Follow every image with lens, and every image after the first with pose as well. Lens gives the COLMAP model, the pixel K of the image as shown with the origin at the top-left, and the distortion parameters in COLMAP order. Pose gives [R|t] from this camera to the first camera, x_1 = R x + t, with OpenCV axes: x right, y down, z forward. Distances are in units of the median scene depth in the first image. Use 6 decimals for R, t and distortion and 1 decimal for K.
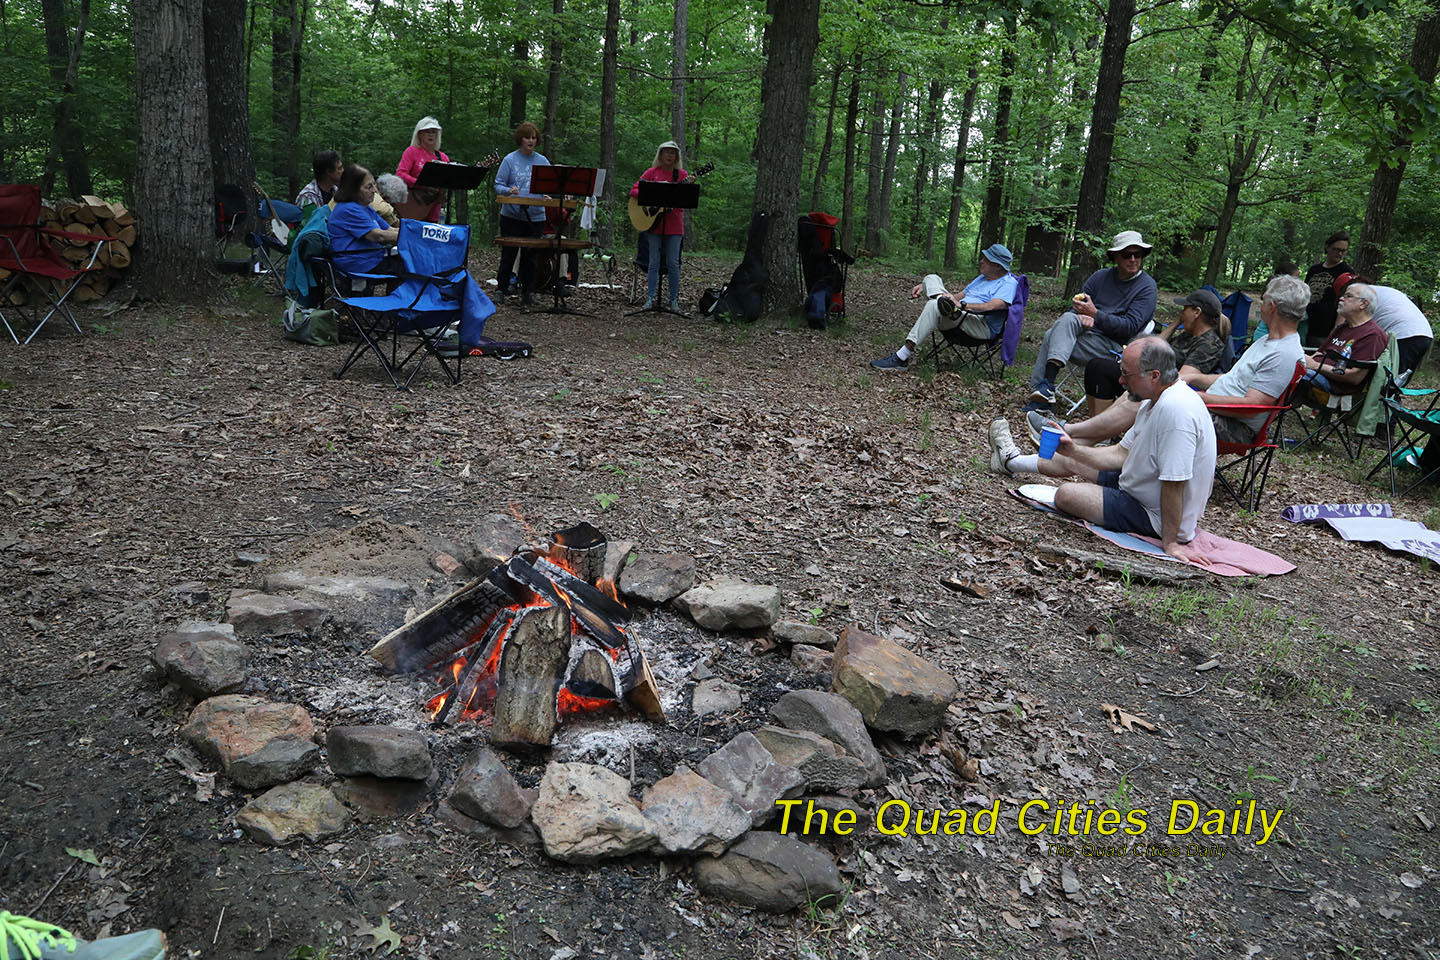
lens RADIAL K [[1157.9, 0, 719.7], [0, 1157.9, 543.8], [0, 0, 1]] dist [-0.061047, 0.001417]
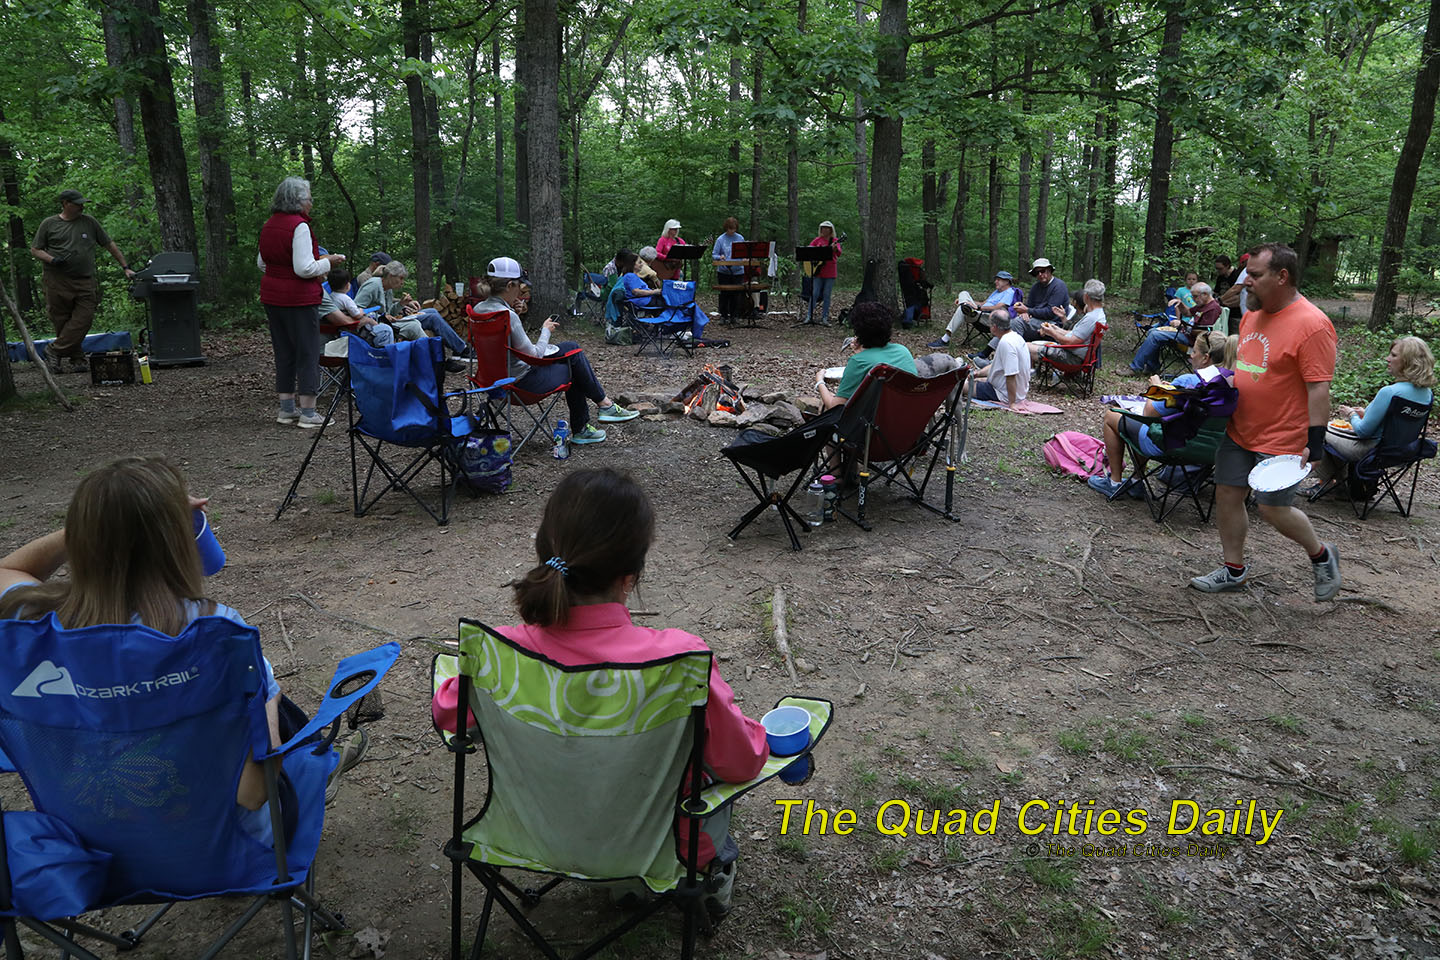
lens RADIAL K [[1001.1, 0, 720.0], [0, 1001.1, 480.0], [0, 0, 1]] dist [-0.092629, 0.003395]
pose [[0.979807, -0.030418, -0.197617, 0.118906], [0.018398, 0.997883, -0.062379, 0.135518], [0.199097, 0.057484, 0.978292, -0.511866]]
